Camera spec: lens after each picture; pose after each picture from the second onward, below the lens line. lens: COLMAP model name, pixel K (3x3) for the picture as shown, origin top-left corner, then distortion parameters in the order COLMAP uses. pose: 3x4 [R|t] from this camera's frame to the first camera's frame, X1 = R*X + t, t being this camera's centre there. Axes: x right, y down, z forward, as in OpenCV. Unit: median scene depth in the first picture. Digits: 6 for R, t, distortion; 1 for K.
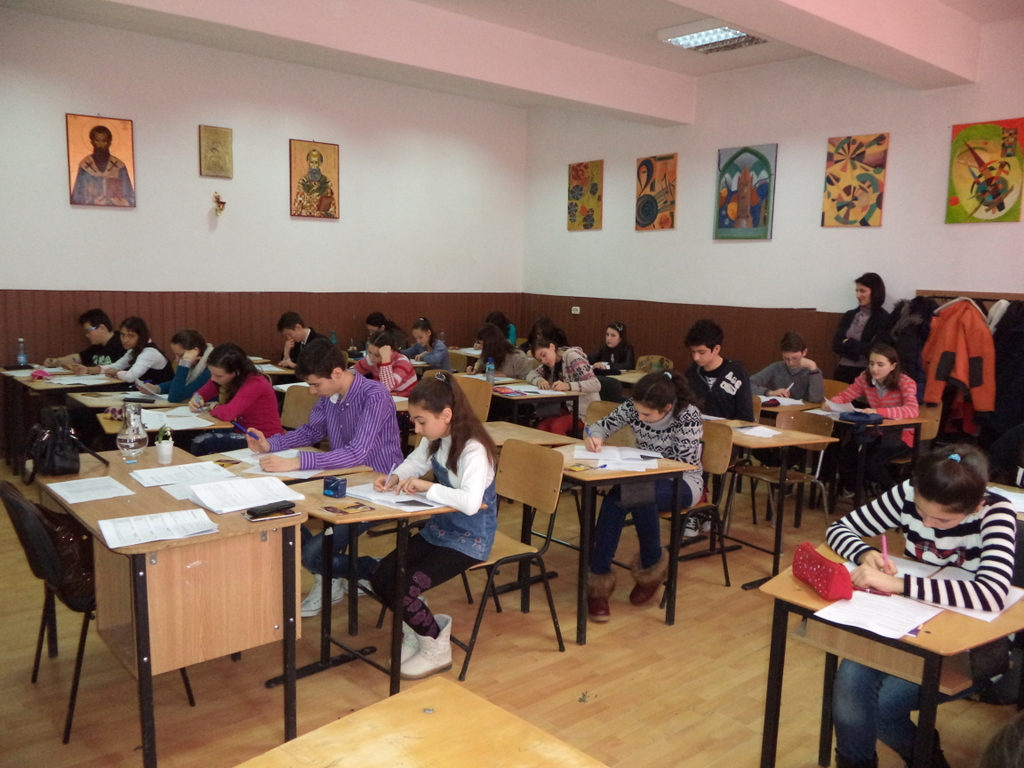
lens RADIAL K [[844.4, 0, 511.9], [0, 844.4, 384.7], [0, 0, 1]] dist [-0.015558, -0.010806]
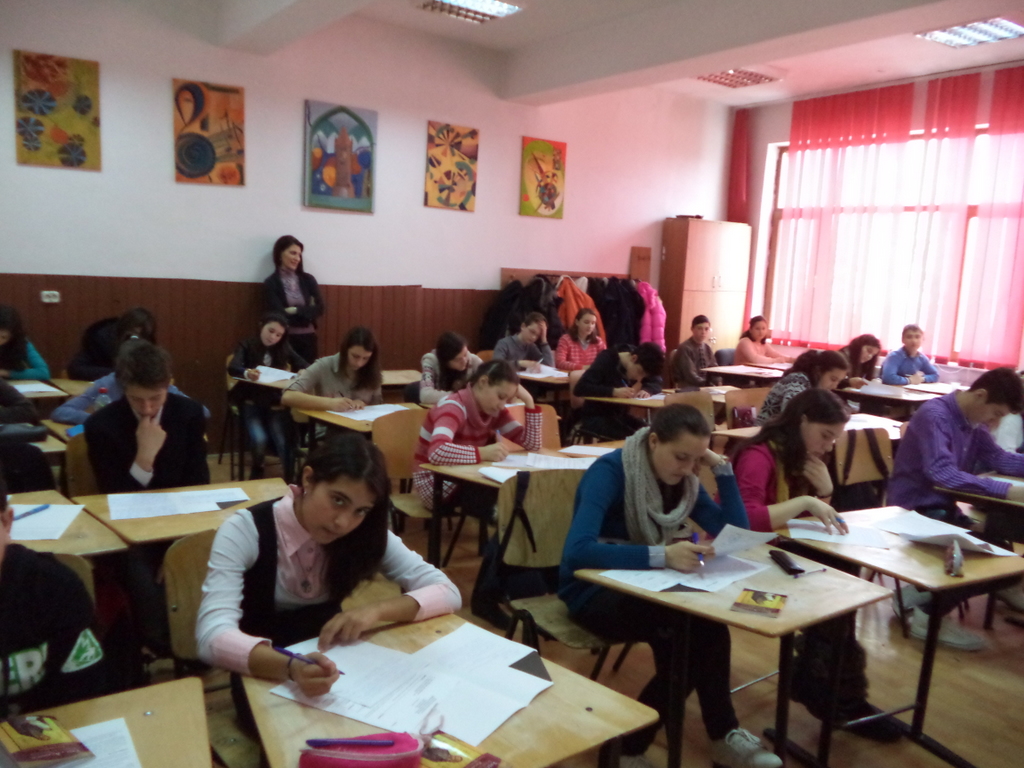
lens RADIAL K [[844.4, 0, 512.4], [0, 844.4, 386.1], [0, 0, 1]] dist [-0.015558, -0.010806]
pose [[0.081115, -0.164640, 0.983013, -0.681008], [0.078554, 0.984251, 0.158366, -0.125604], [-0.993604, 0.064374, 0.092771, 0.812354]]
